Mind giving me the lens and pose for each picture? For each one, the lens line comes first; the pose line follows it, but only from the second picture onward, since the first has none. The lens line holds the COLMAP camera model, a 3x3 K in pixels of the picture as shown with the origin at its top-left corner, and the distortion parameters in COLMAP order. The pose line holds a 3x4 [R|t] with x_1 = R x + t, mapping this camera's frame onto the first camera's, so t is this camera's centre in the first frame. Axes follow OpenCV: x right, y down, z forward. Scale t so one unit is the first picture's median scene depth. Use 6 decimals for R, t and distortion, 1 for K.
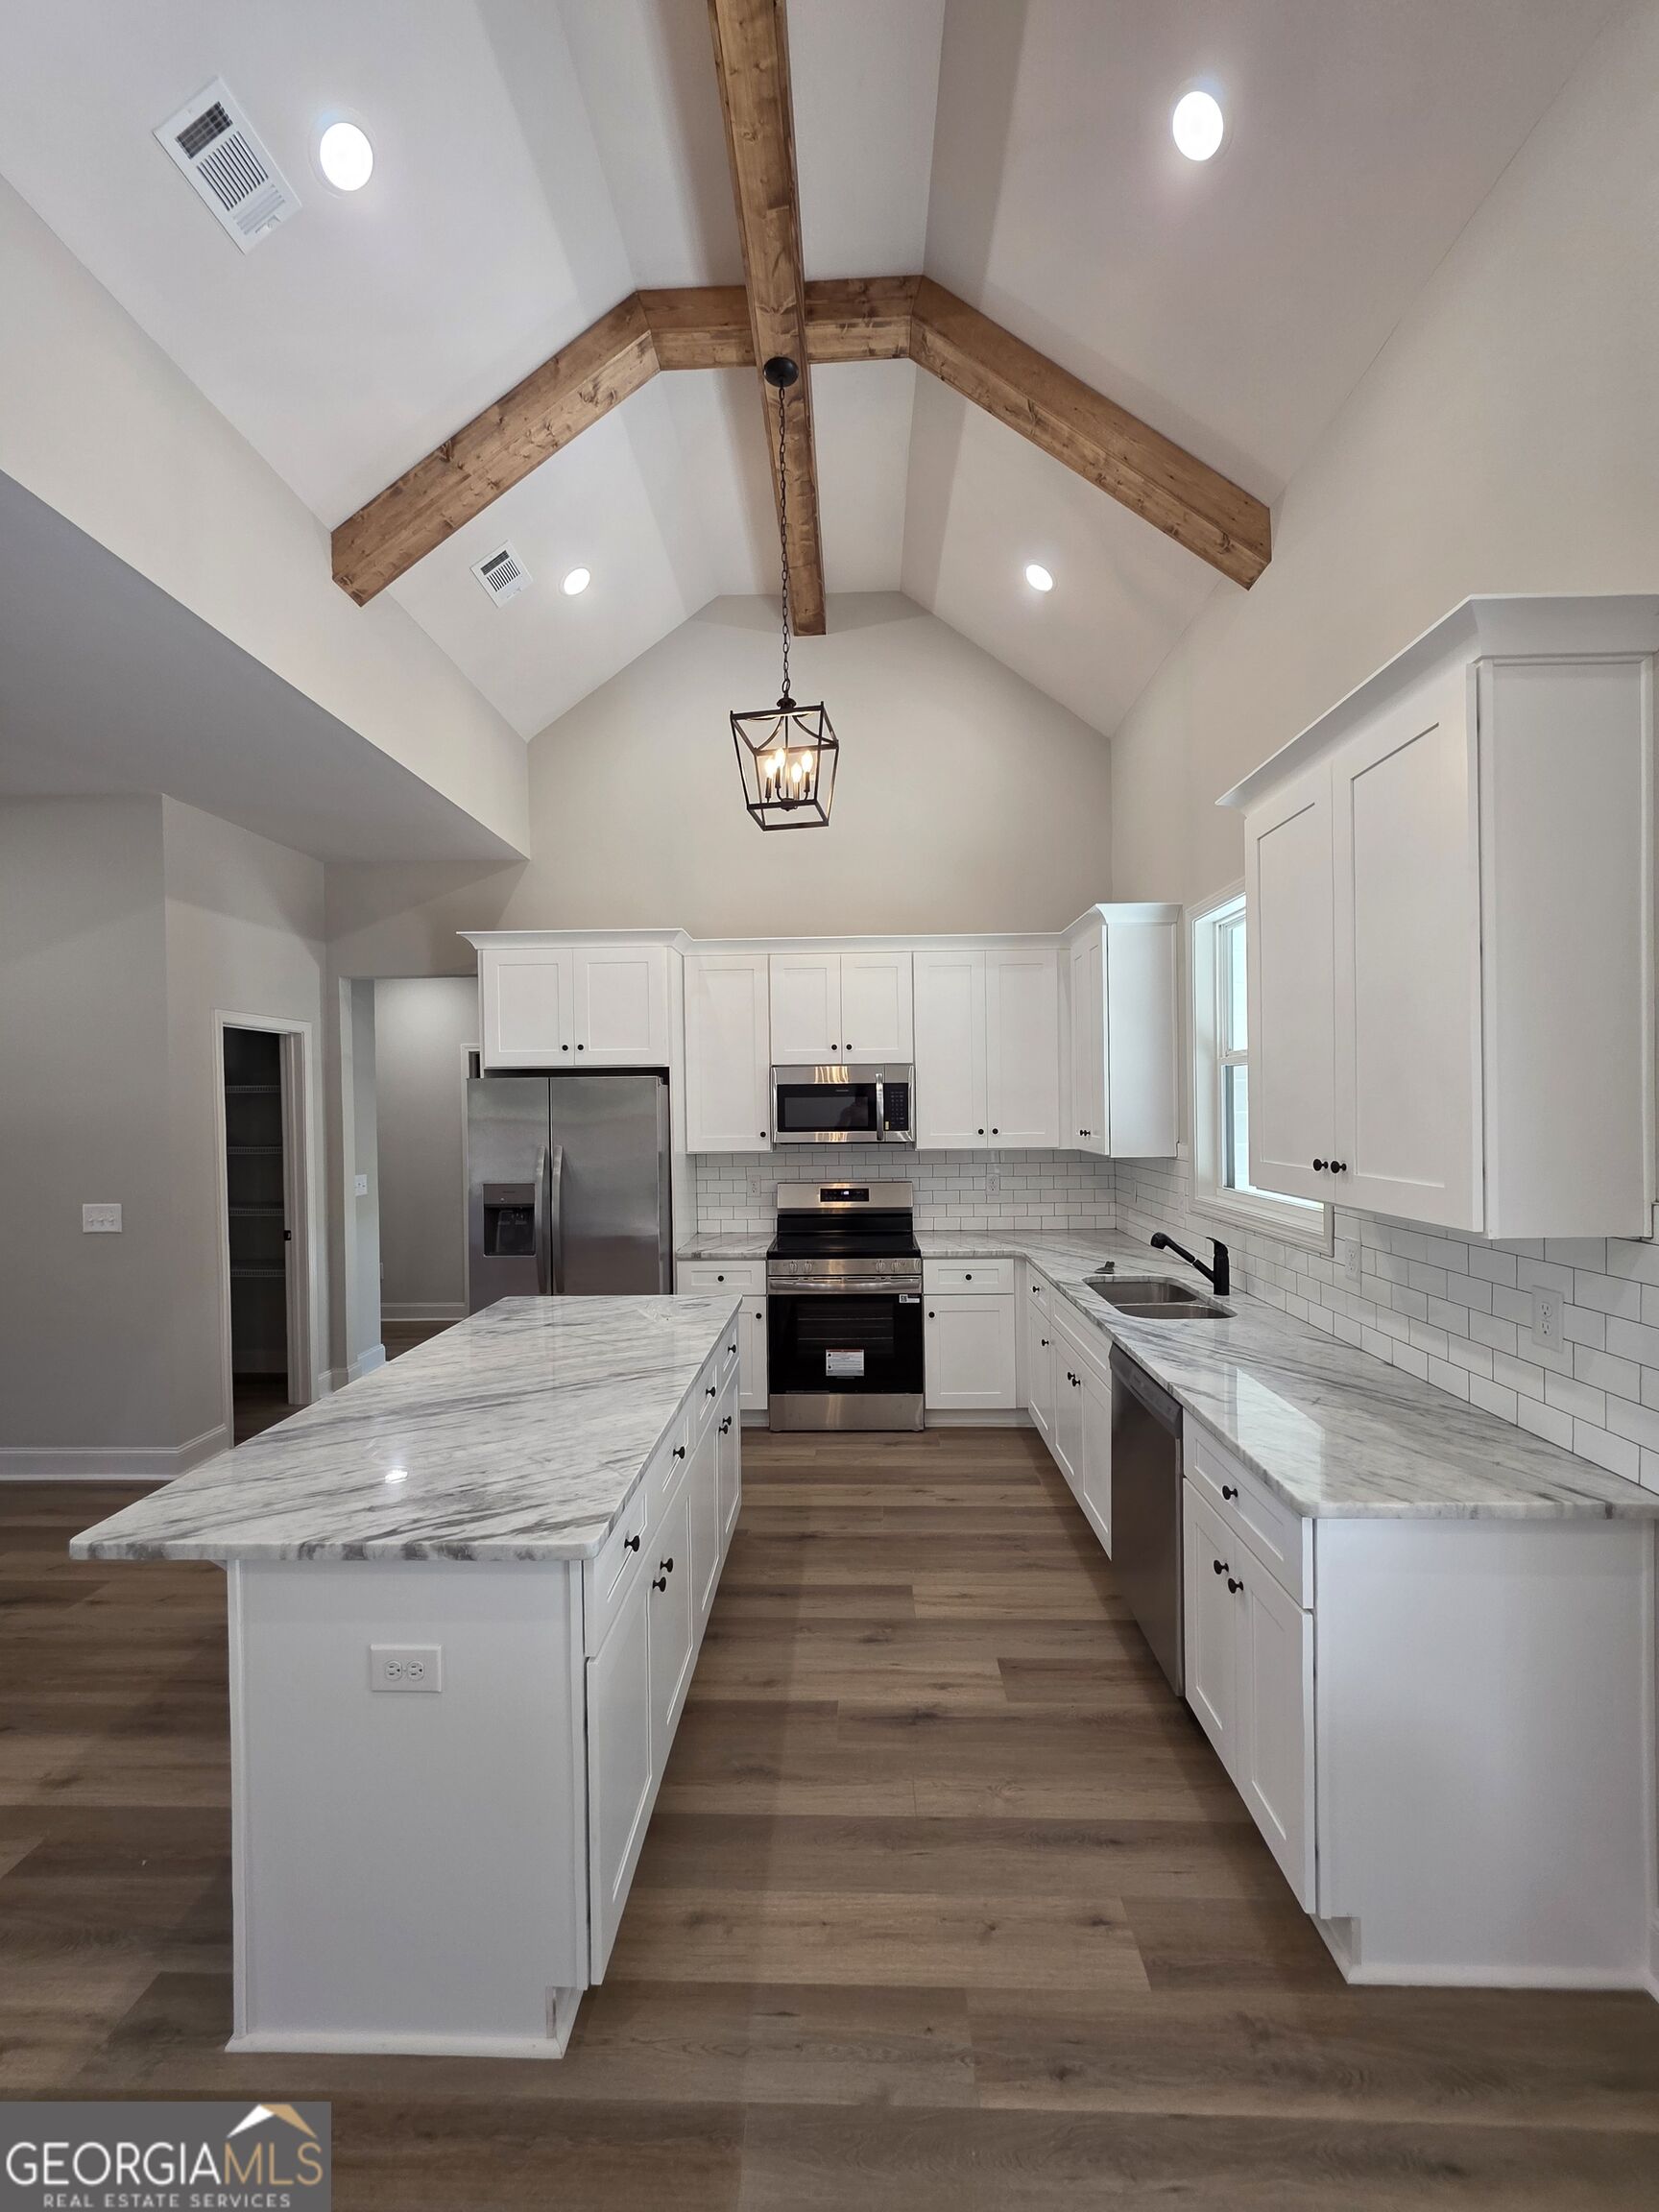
lens RADIAL K [[876.7, 0, 827.1], [0, 876.7, 1111.6], [0, 0, 1]] dist [-0.012082, 0.000297]
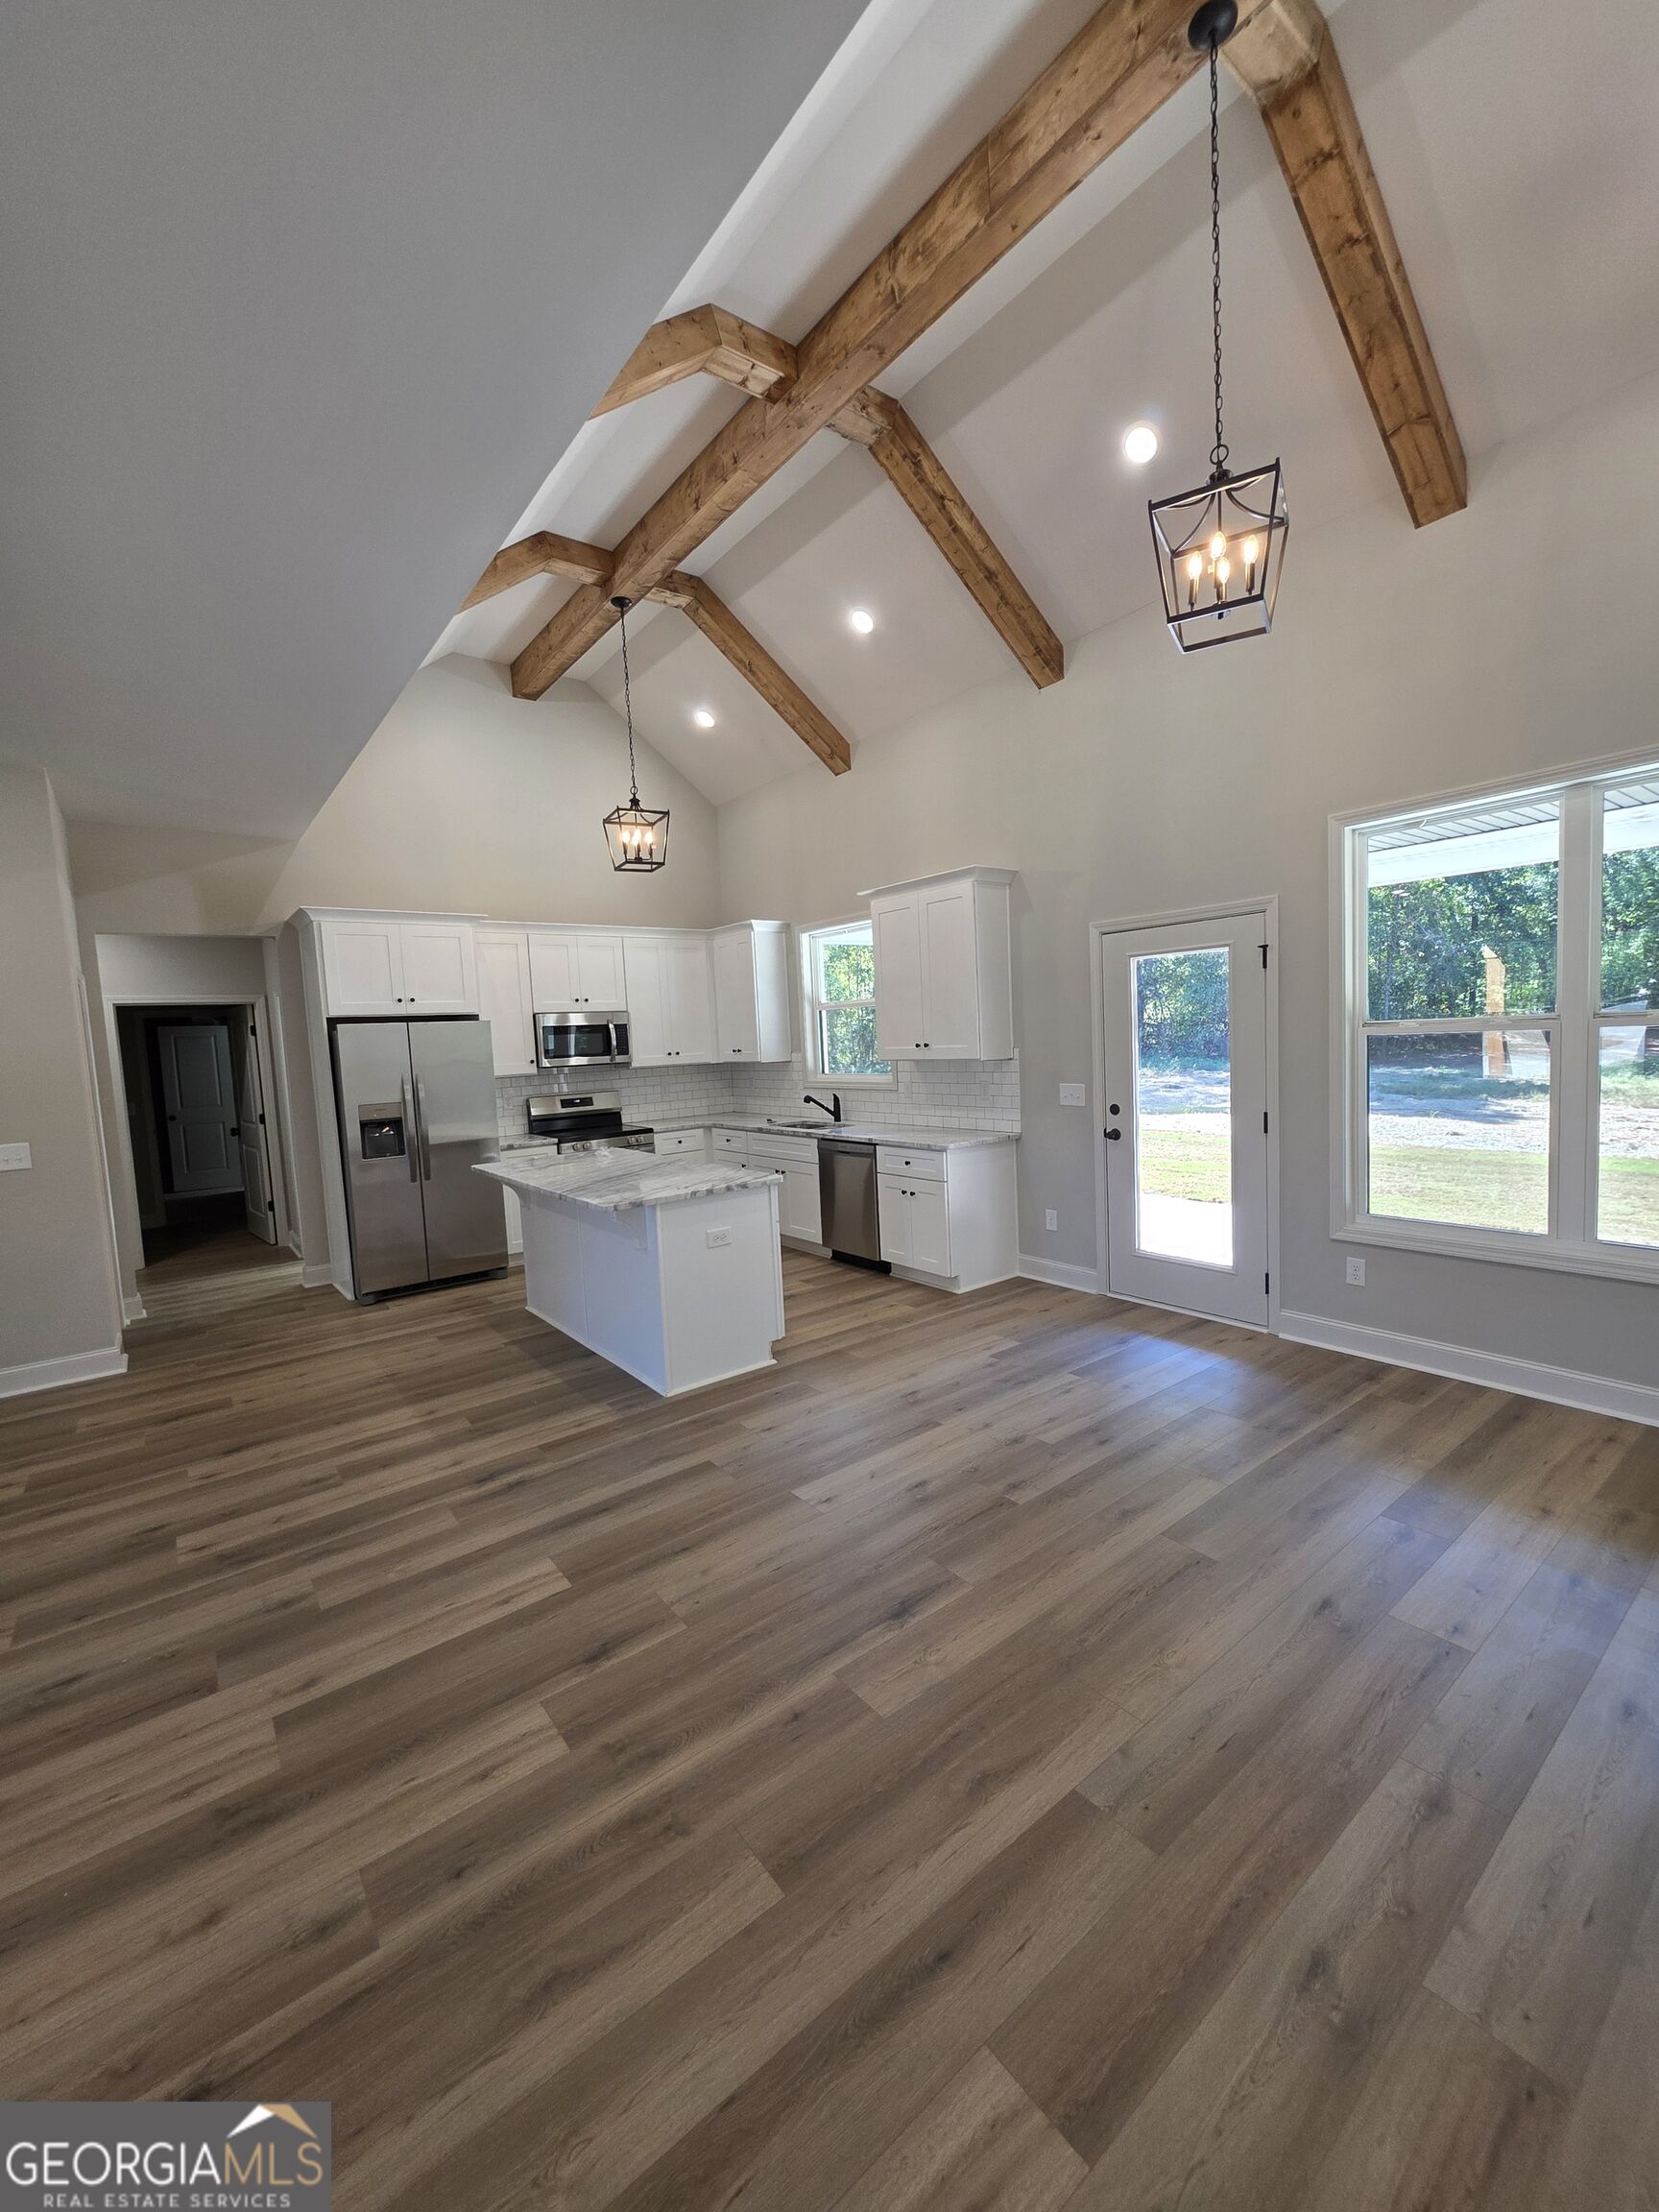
lens RADIAL K [[886.0, 0, 831.4], [0, 886.0, 1103.6], [0, 0, 1]] dist [-0.000768, -0.000138]
pose [[0.769910, -0.071780, 0.634103, -0.659707], [0.043463, 0.997245, 0.060116, 0.030673], [-0.636671, -0.018724, 0.770908, -0.448414]]
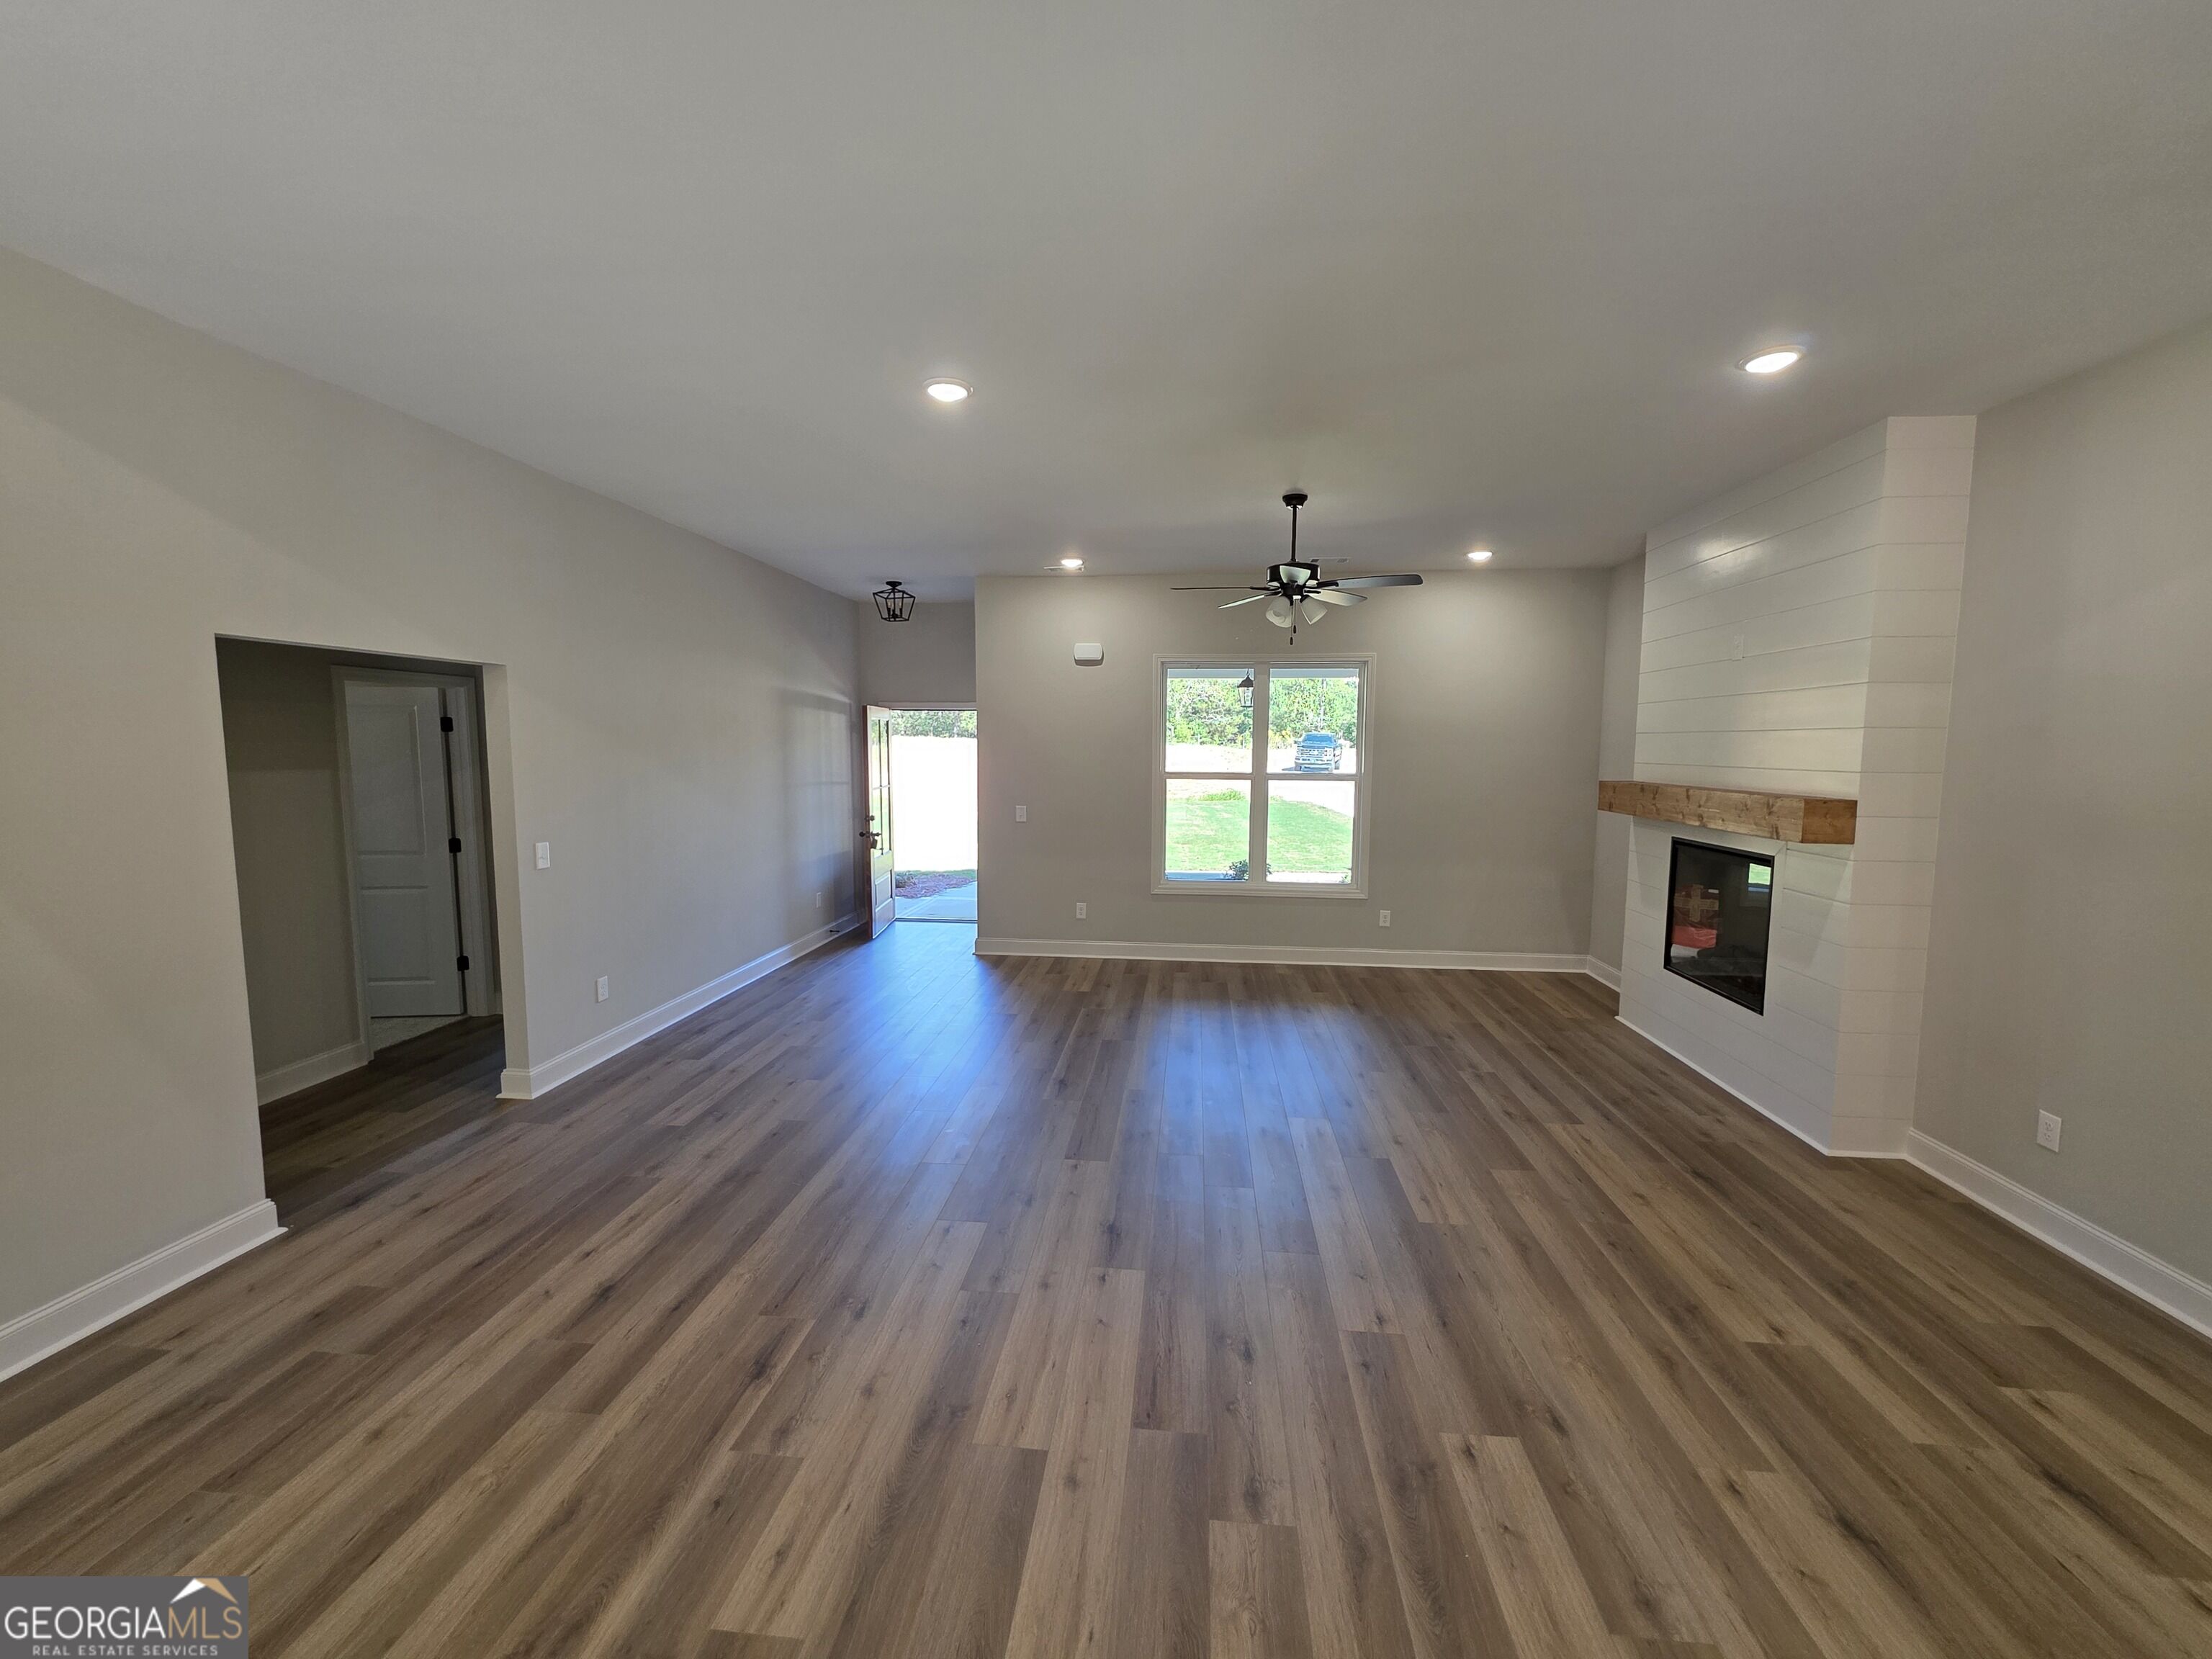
lens RADIAL K [[895.3, 0, 1106.0], [0, 895.3, 829.5], [0, 0, 1]] dist [-0.003713, -0.000246]
pose [[-0.067678, 0.110047, -0.991620, -0.147595], [-0.016164, 0.993647, 0.111375, -0.023111], [0.997576, 0.023566, -0.065470, 0.179149]]
